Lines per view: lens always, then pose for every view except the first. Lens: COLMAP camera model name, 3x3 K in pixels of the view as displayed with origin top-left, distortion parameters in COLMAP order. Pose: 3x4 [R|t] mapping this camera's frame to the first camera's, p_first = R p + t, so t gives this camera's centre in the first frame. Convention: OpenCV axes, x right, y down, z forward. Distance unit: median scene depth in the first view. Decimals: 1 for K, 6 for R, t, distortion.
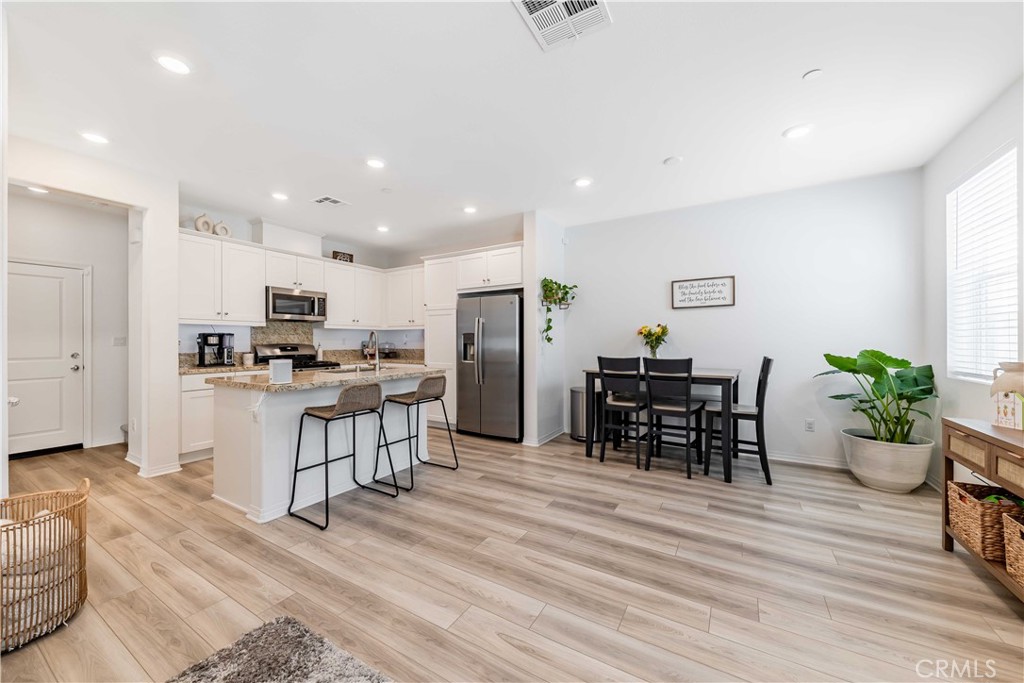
lens RADIAL K [[380.4, 0, 522.3], [0, 380.4, 341.5], [0, 0, 1]] dist [-0.000128, -0.000418]
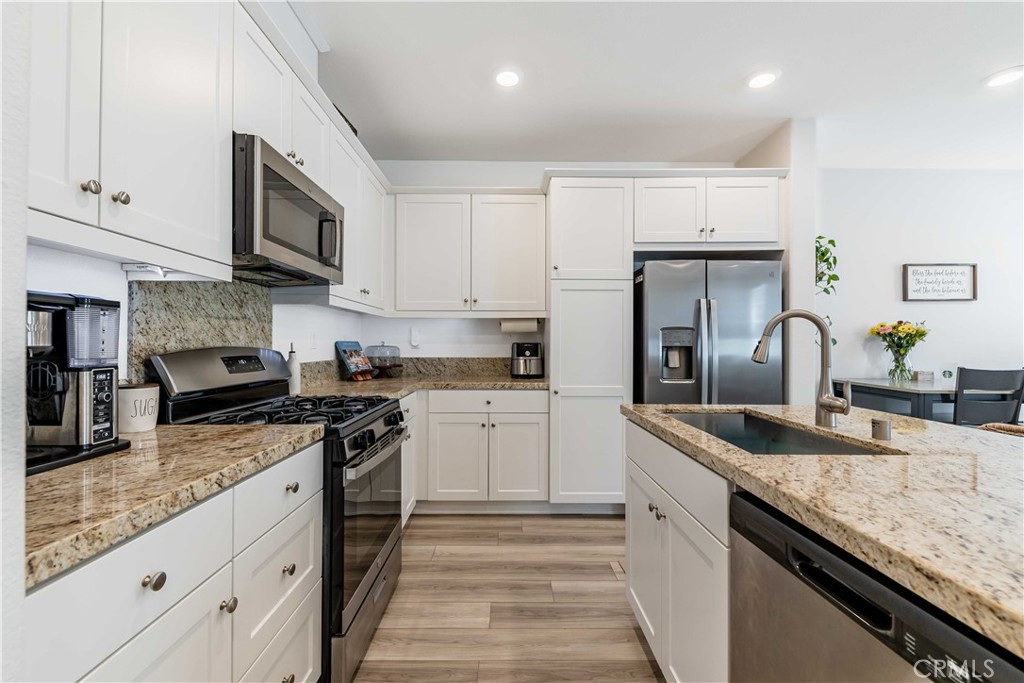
lens RADIAL K [[421.1, 0, 516.3], [0, 421.1, 343.0], [0, 0, 1]] dist [0.000288, -0.000012]
pose [[0.856689, 0.005169, 0.515808, -0.715707], [-0.003360, 0.999984, -0.004442, 0.003516], [-0.515823, 0.002072, 0.856693, 0.702185]]
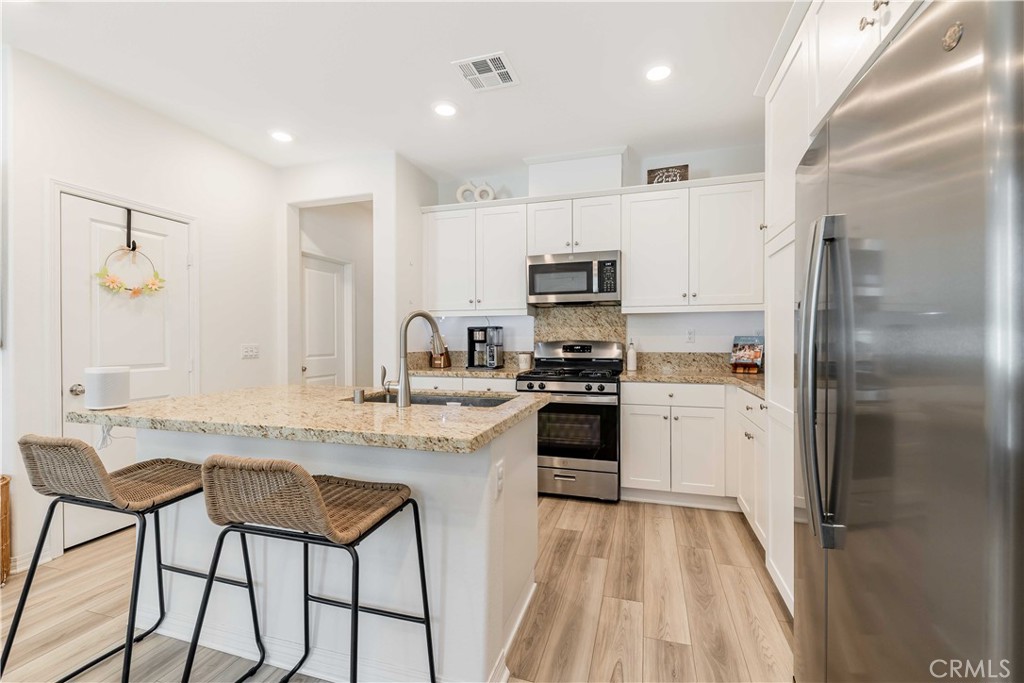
lens RADIAL K [[433.4, 0, 502.1], [0, 433.4, 340.7], [0, 0, 1]] dist [0.016772, -0.000105]
pose [[0.202624, 0.004032, -0.979248, 0.091127], [0.001653, 0.999989, 0.004459, 0.002891], [0.979255, -0.002522, 0.202615, 0.866596]]
